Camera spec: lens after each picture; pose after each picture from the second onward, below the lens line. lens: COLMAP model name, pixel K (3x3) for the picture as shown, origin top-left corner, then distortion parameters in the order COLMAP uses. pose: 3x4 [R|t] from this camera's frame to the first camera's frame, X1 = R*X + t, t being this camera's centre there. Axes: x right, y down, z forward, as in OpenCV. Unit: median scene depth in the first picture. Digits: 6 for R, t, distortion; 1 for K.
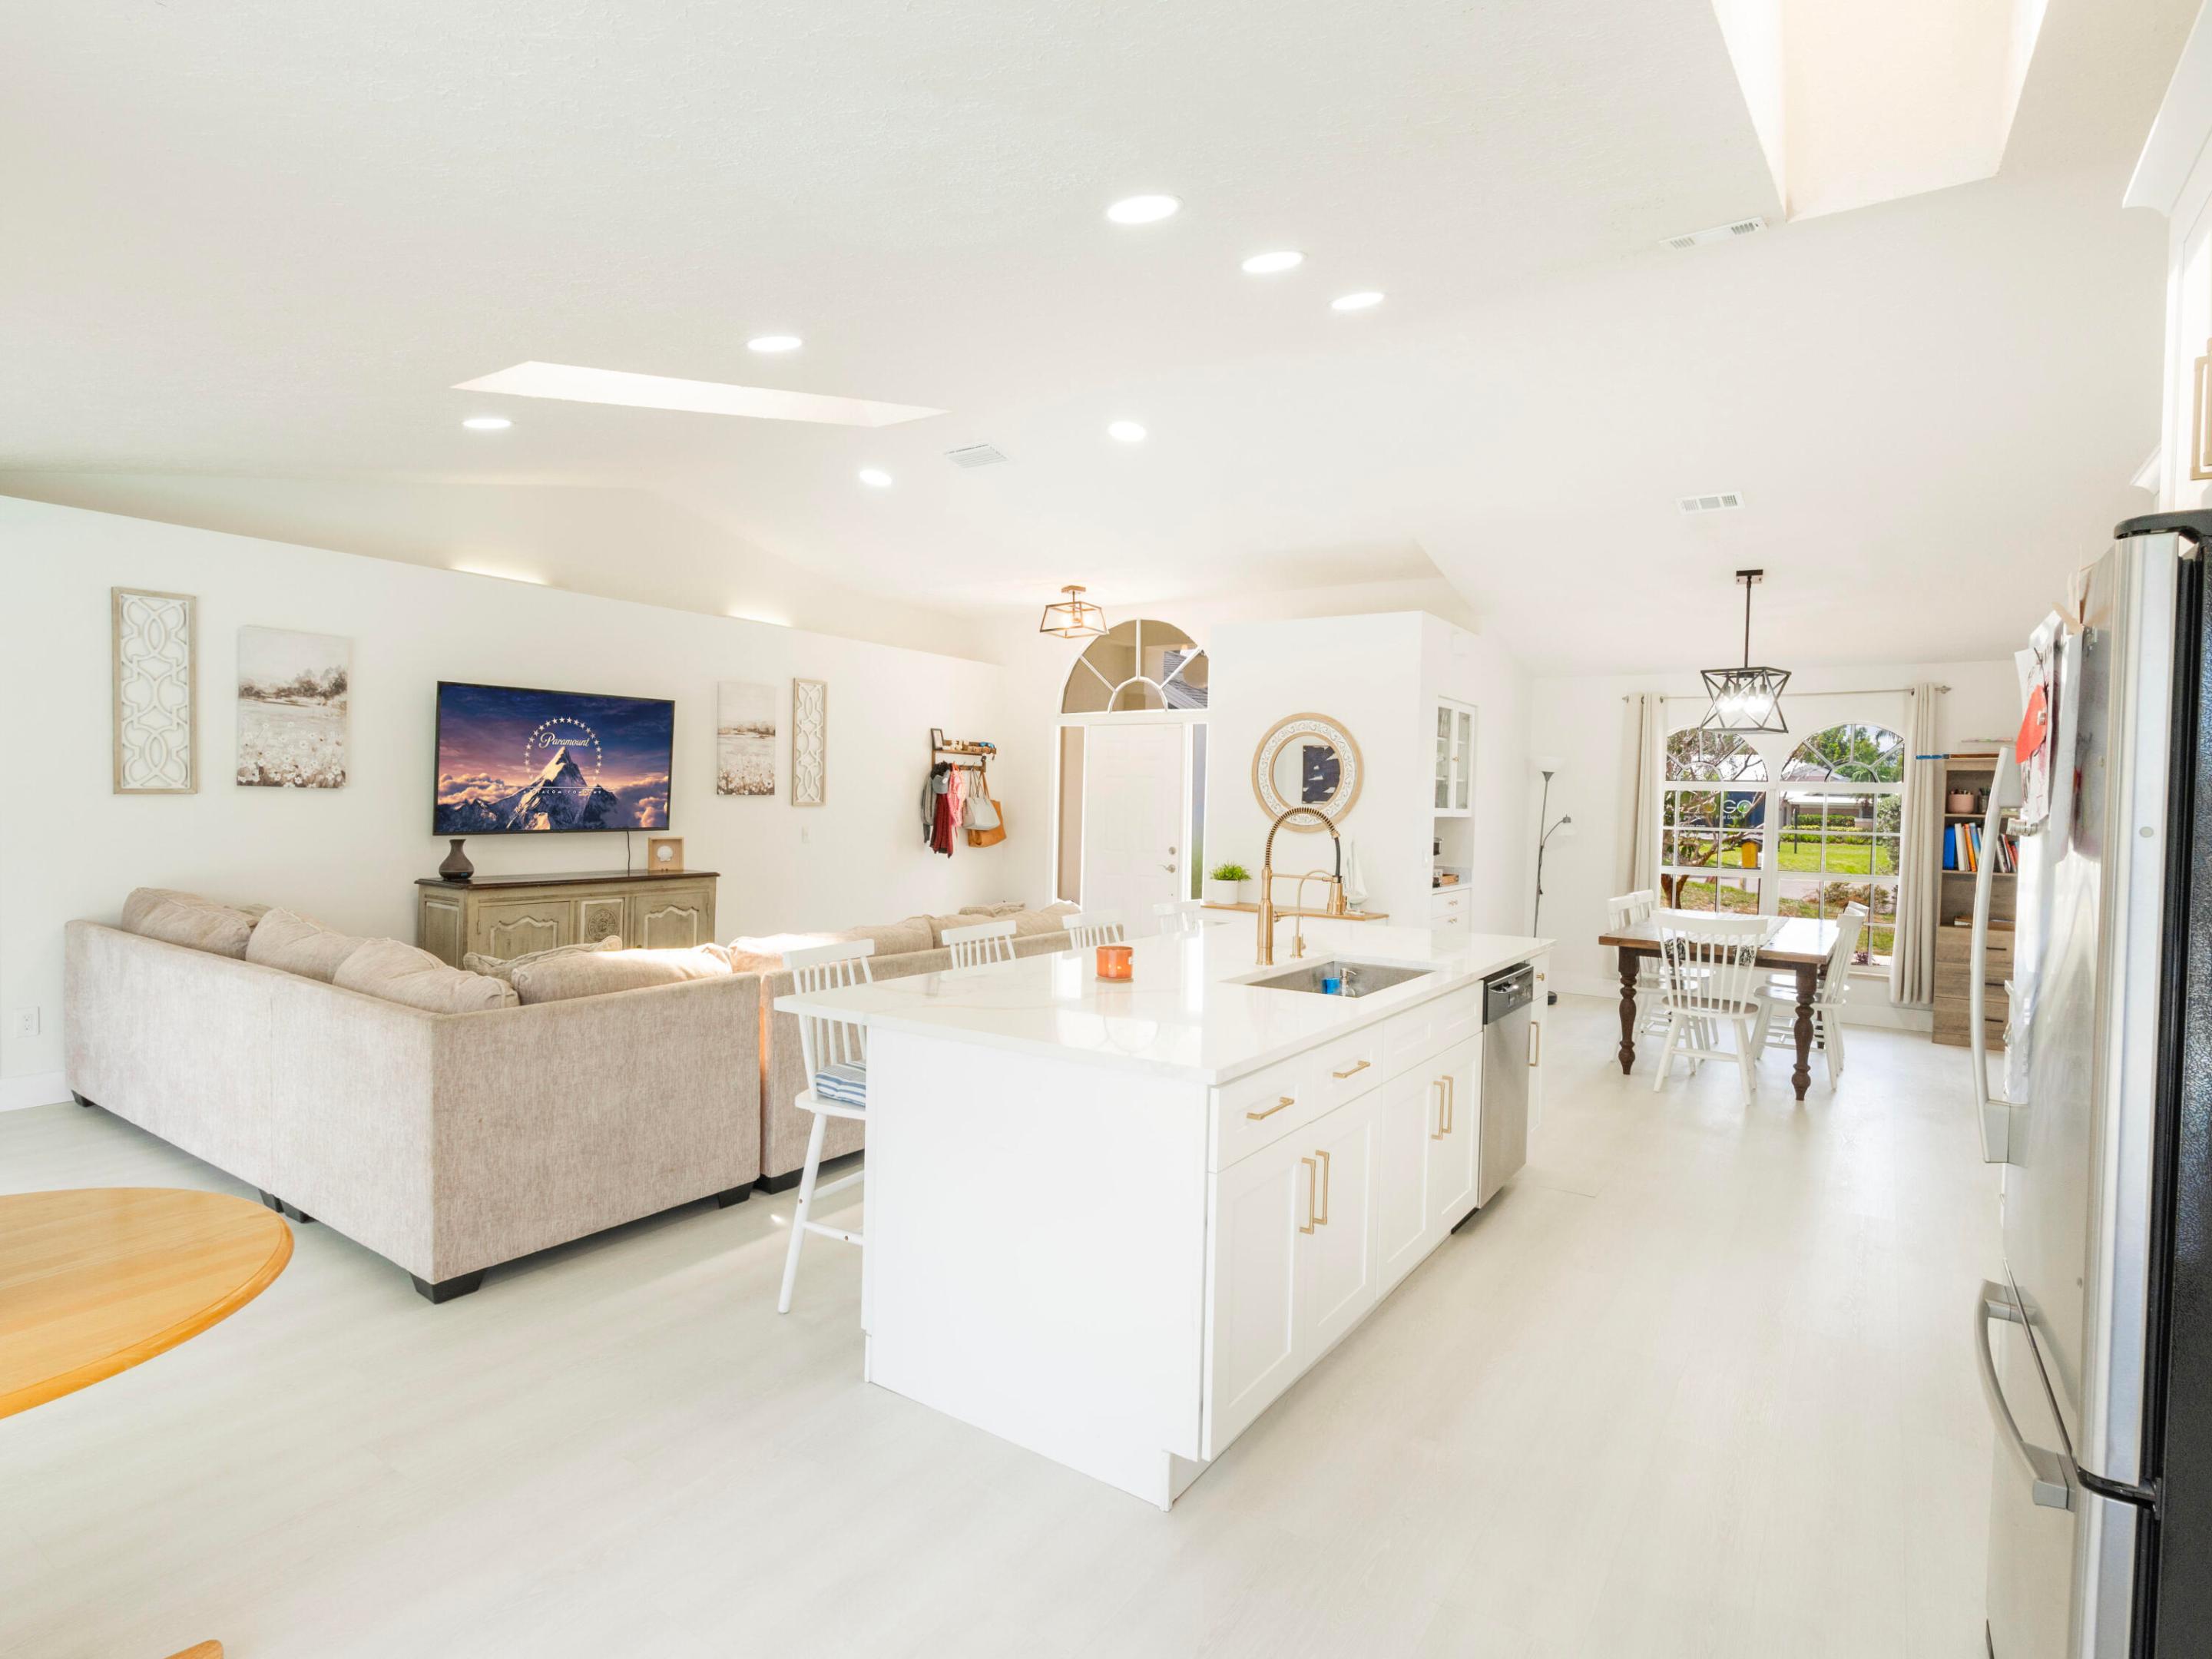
lens RADIAL K [[1154.6, 0, 1113.0], [0, 1154.6, 826.9], [0, 0, 1]] dist [-0.004483, 0.002482]
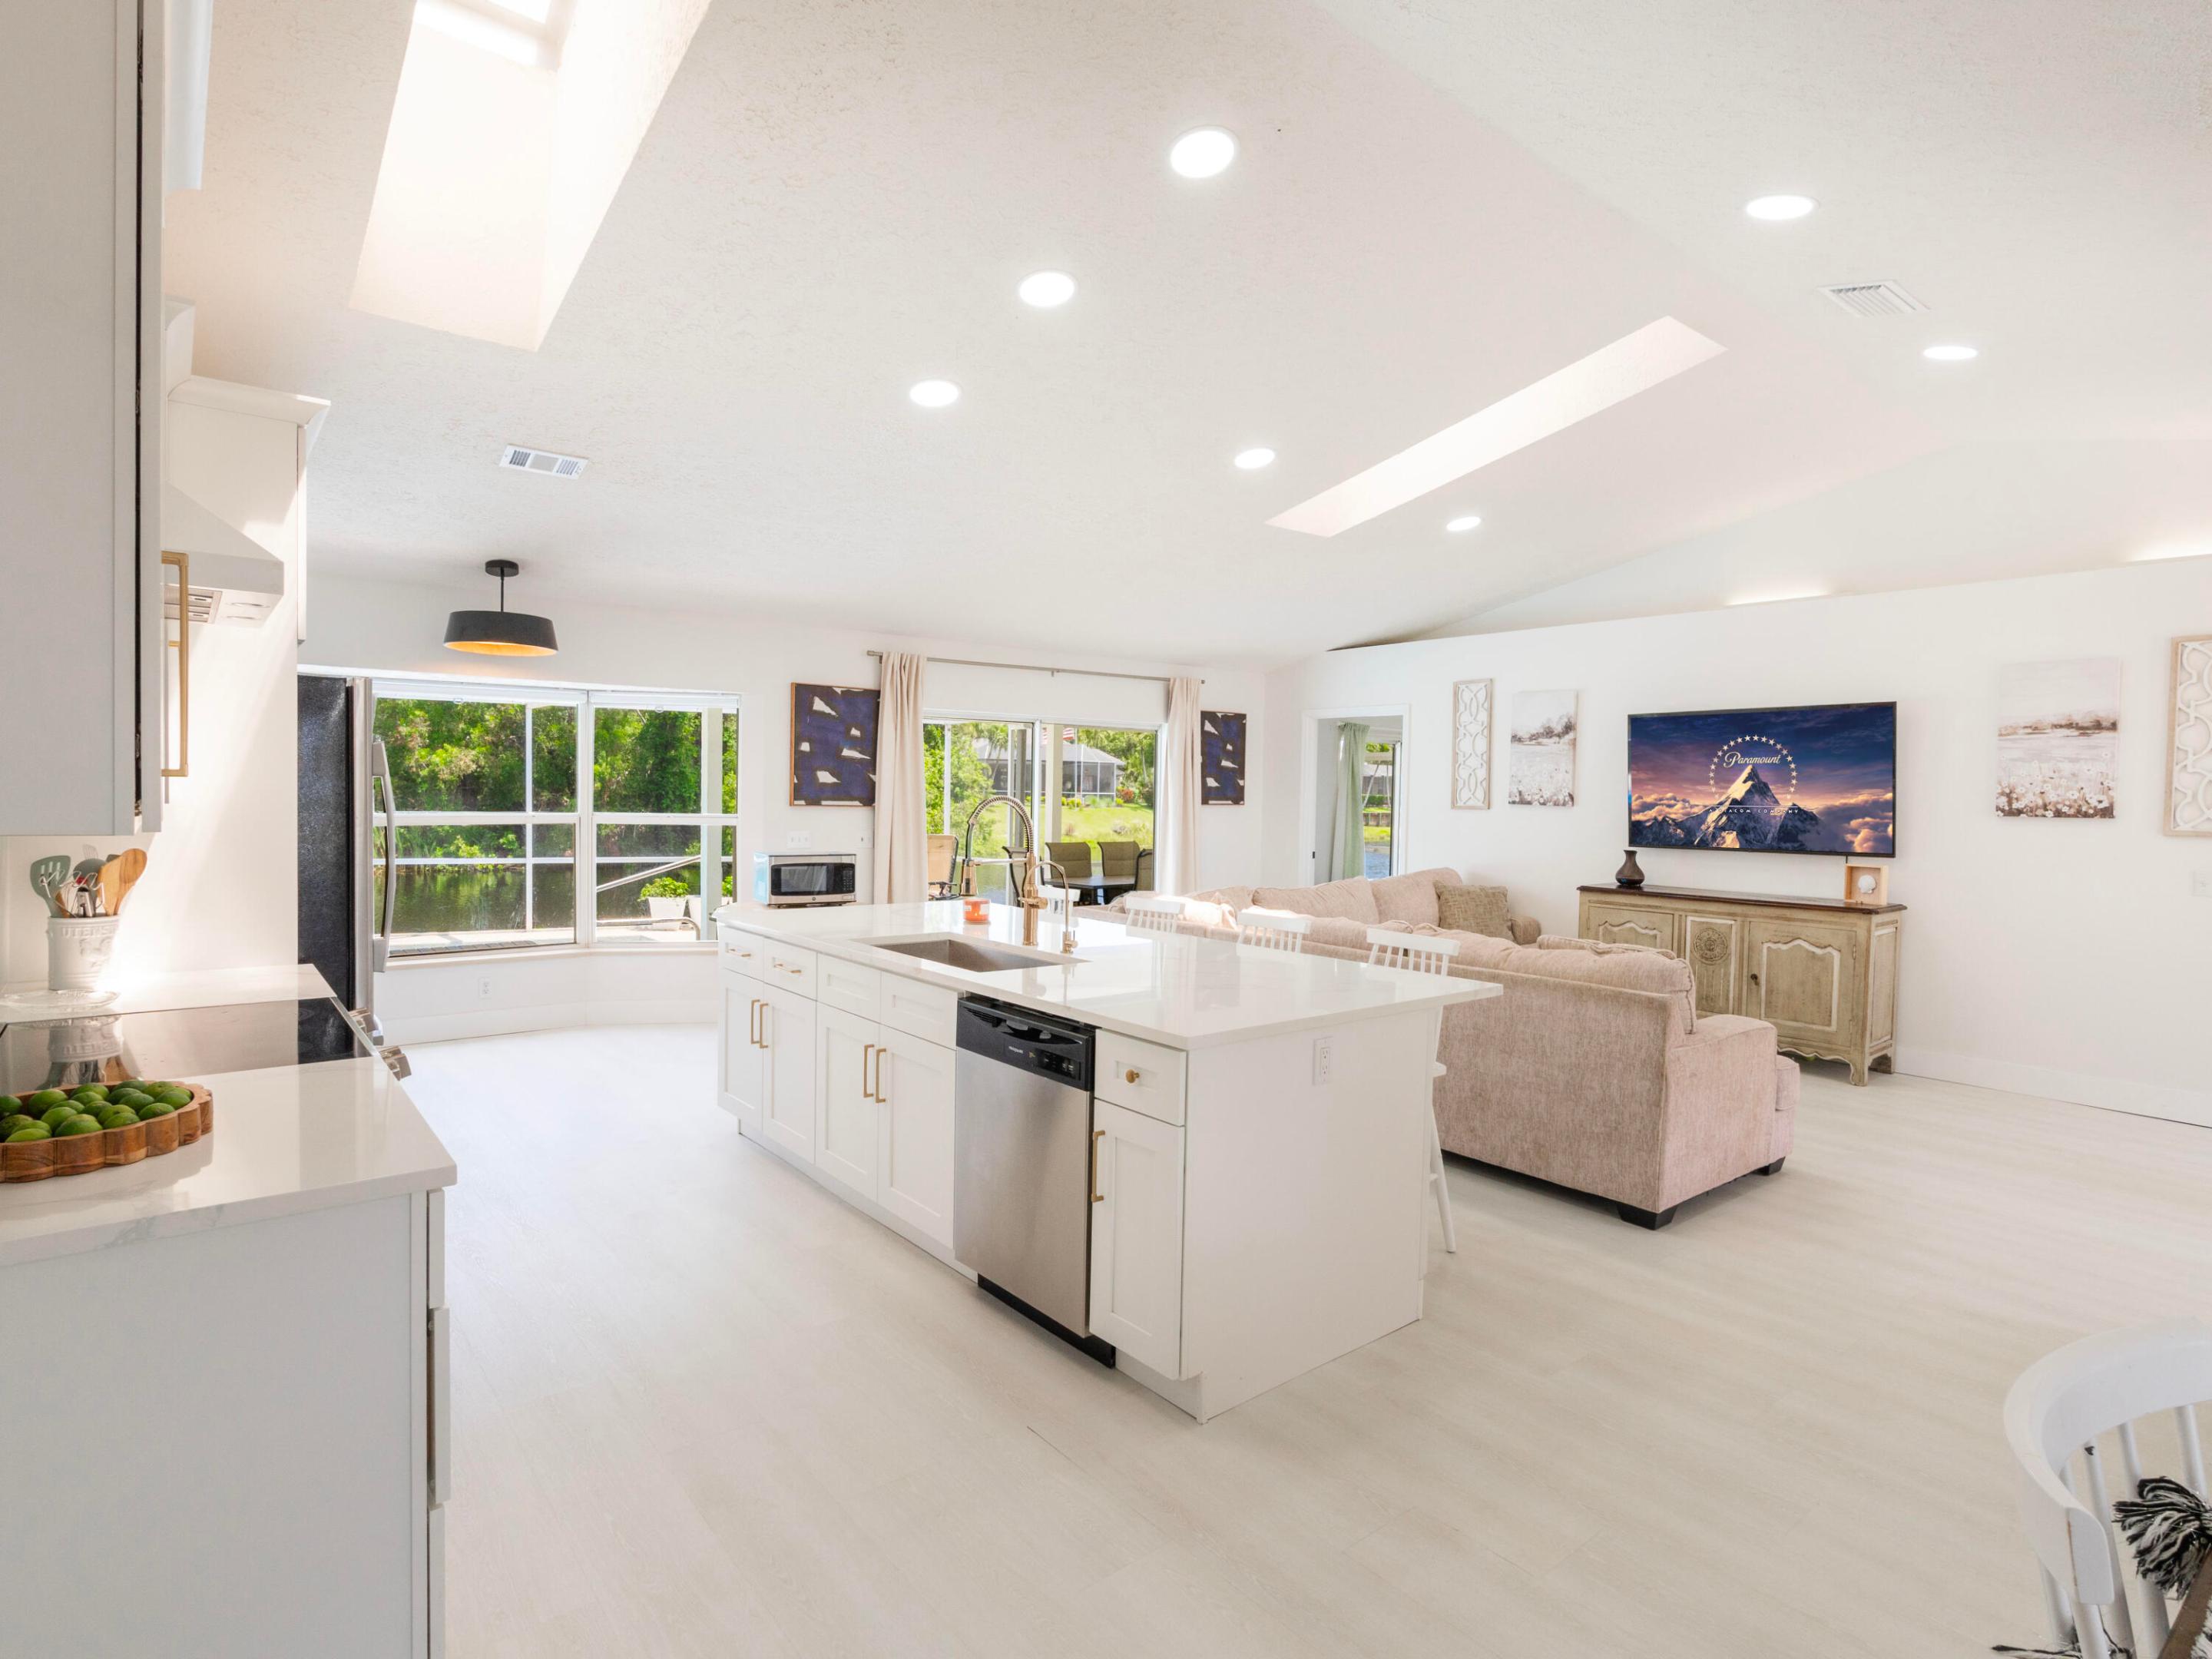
lens RADIAL K [[1154.6, 0, 1106.5], [0, 1154.6, 829.9], [0, 0, 1]] dist [-0.004483, 0.002482]
pose [[-0.293731, 0.005215, -0.955874, 0.623776], [-0.049848, 0.998541, 0.020765, -0.006782], [0.954588, 0.053748, -0.293042, 0.761341]]
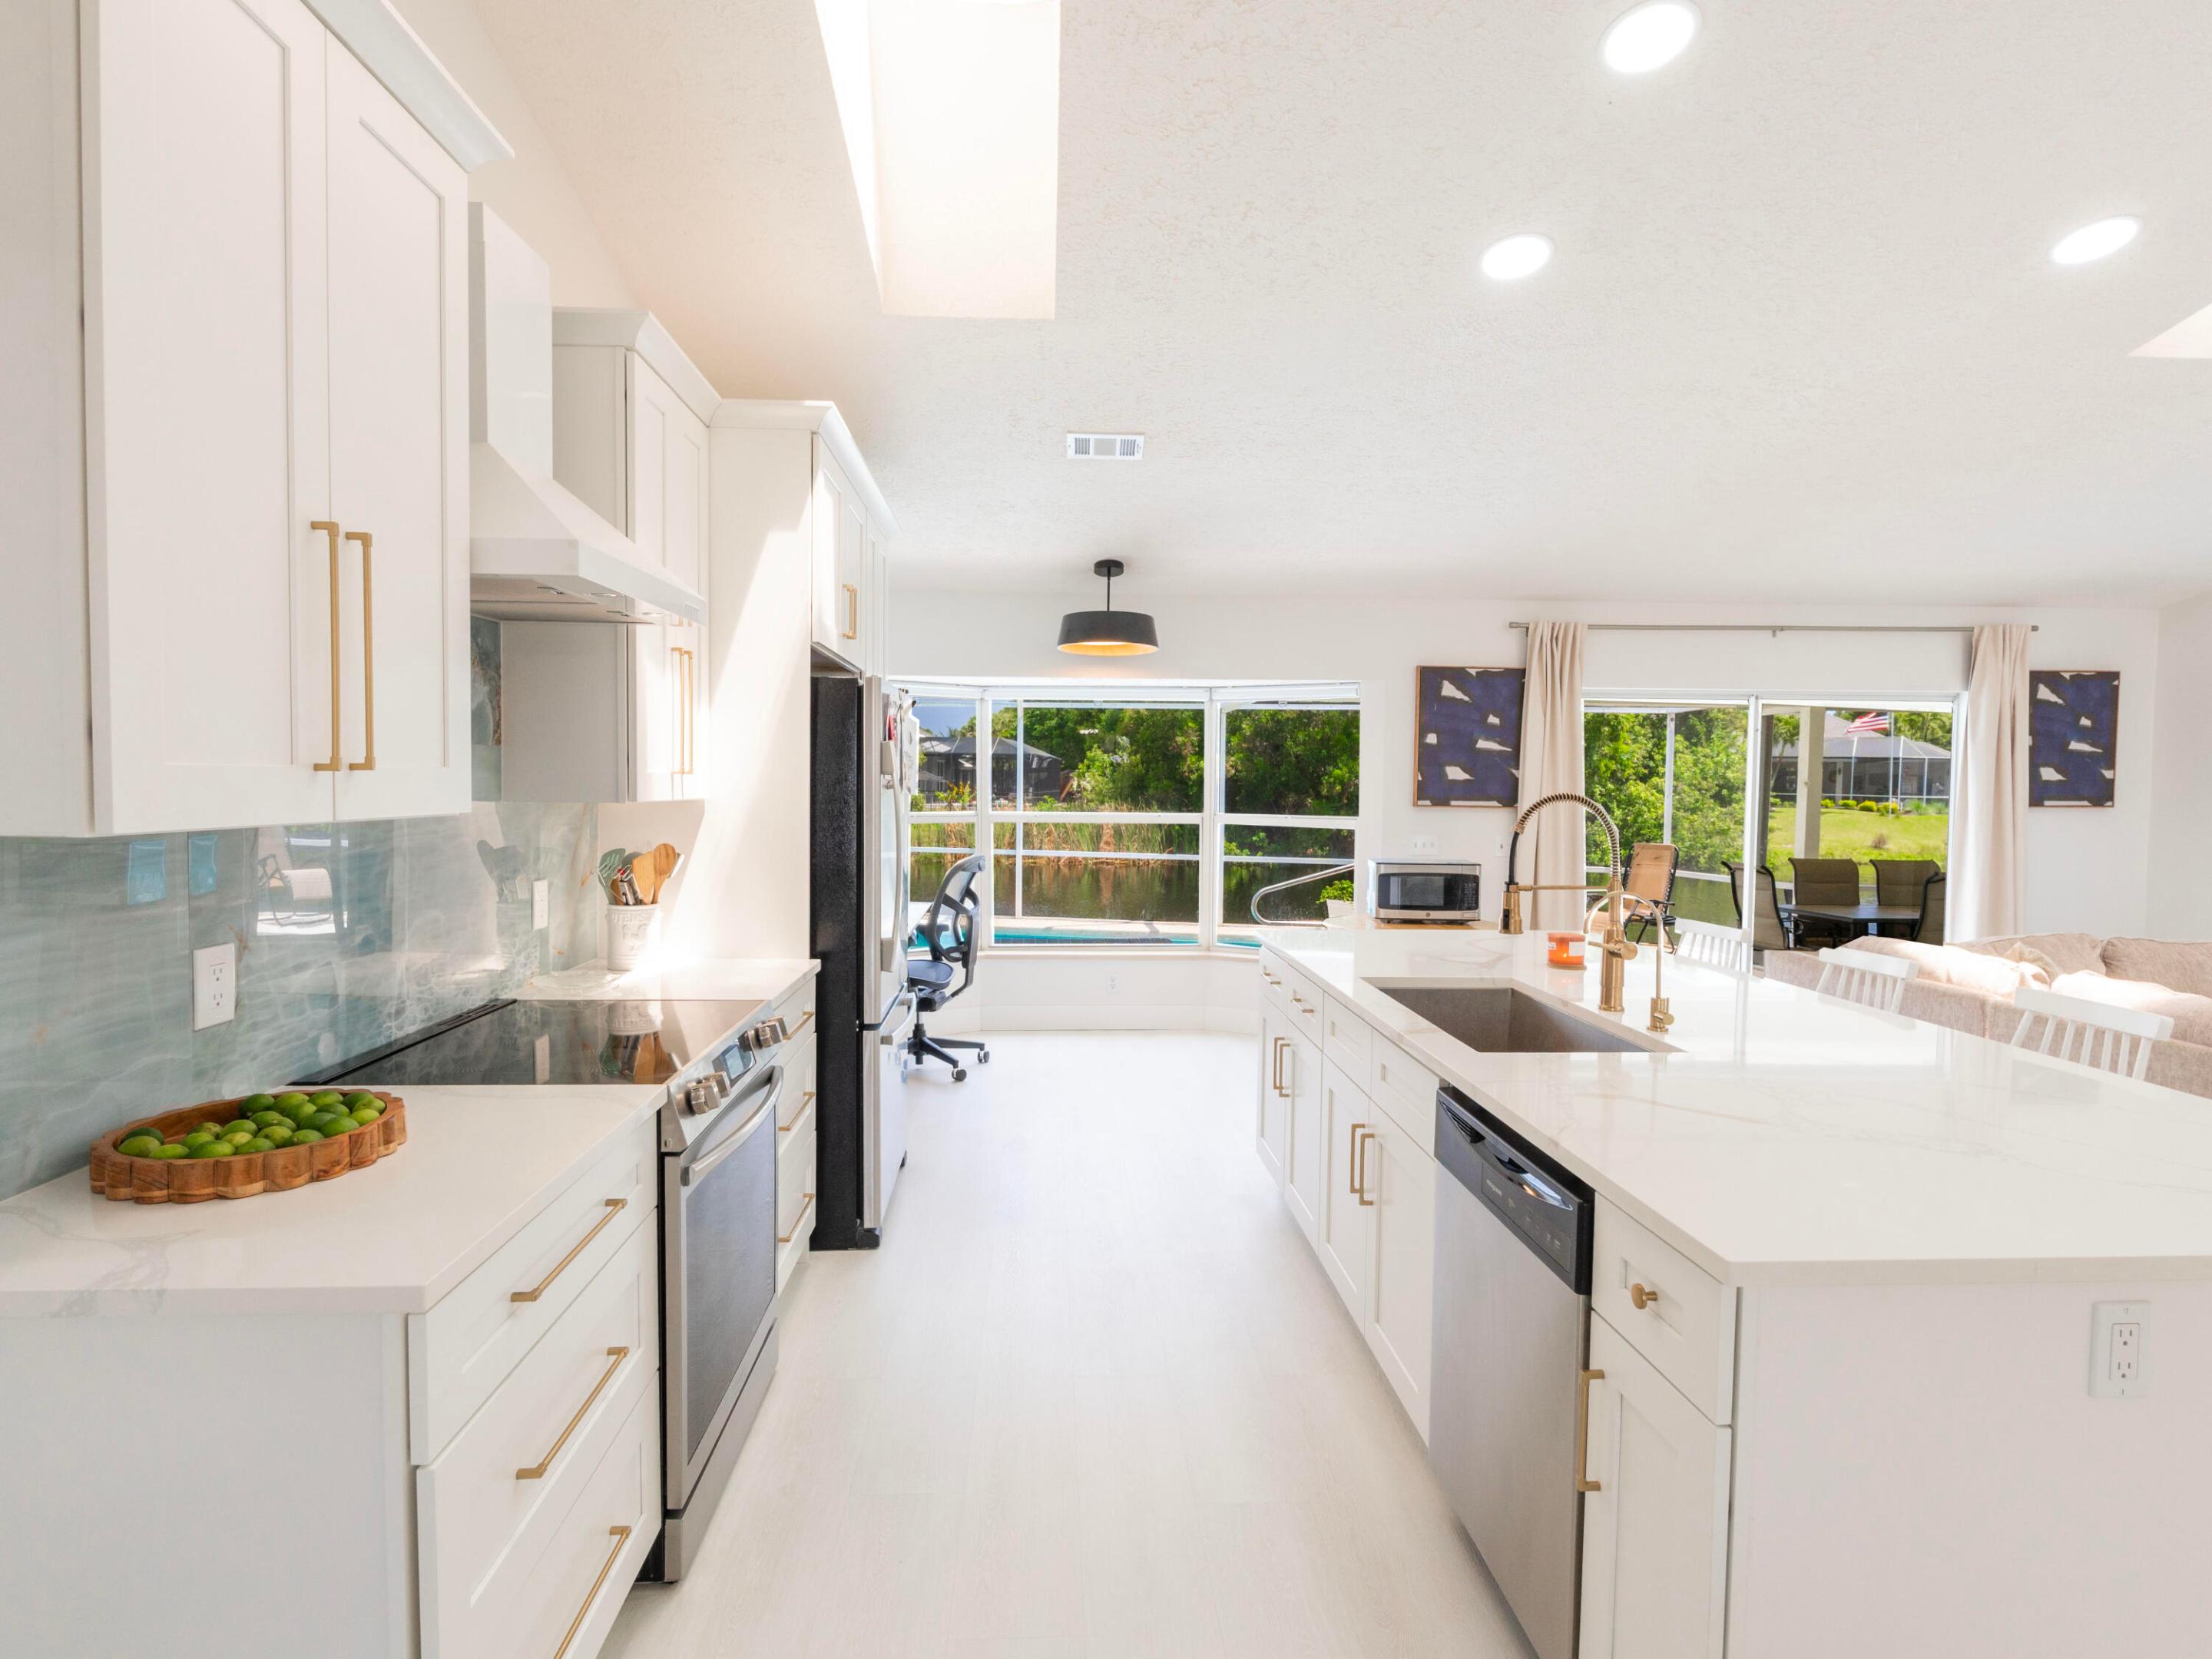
lens RADIAL K [[1154.6, 0, 1101.6], [0, 1154.6, 823.1], [0, 0, 1]] dist [-0.004483, 0.002482]
pose [[-0.799872, -0.008644, -0.600109, 0.456064], [-0.043249, 0.998127, 0.043268, -0.008551], [0.598611, 0.060563, -0.798747, 0.765219]]
